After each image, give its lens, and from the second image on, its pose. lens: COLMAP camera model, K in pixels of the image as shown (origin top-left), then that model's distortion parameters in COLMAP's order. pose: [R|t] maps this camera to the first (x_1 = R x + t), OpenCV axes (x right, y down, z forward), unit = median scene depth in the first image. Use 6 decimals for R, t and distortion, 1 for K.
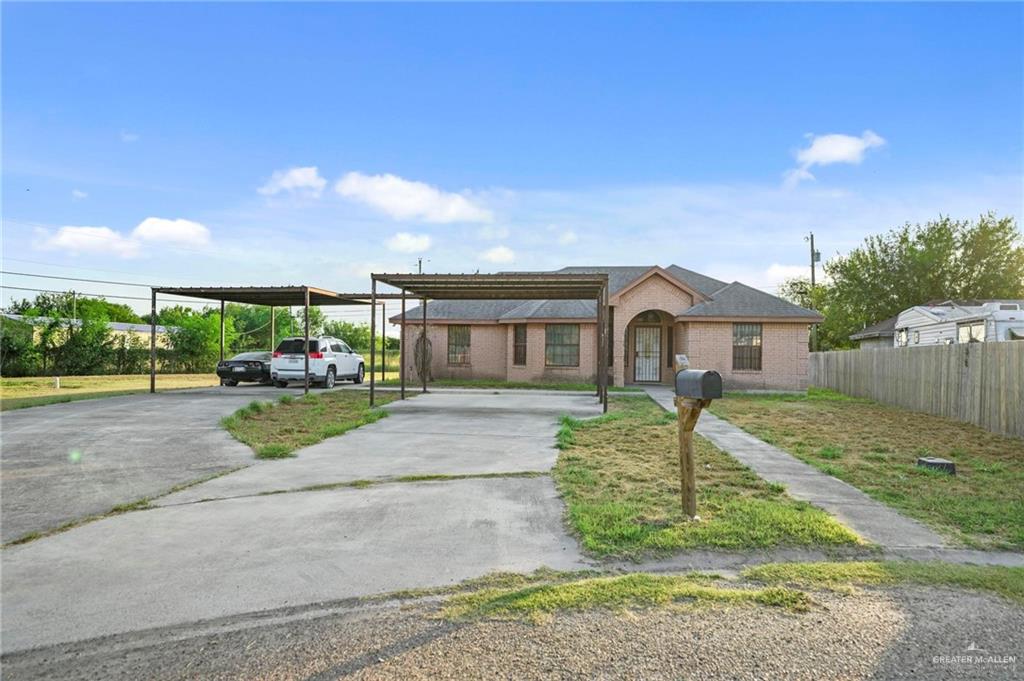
lens RADIAL K [[688.9, 0, 497.4], [0, 688.9, 342.3], [0, 0, 1]] dist [0.026998, -0.000814]
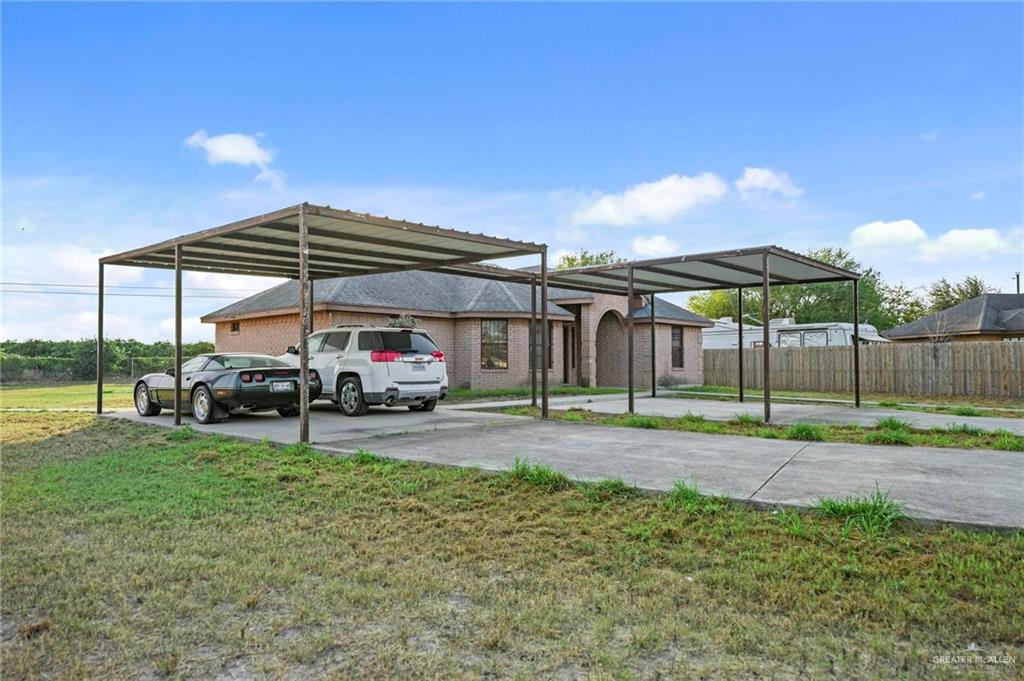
lens RADIAL K [[688.9, 0, 497.4], [0, 688.9, 342.3], [0, 0, 1]] dist [0.026998, -0.000814]
pose [[0.592843, 0.009010, 0.805268, -0.655577], [-0.003973, 0.999958, -0.008263, 0.008374], [-0.805308, 0.001700, 0.592854, 0.513517]]
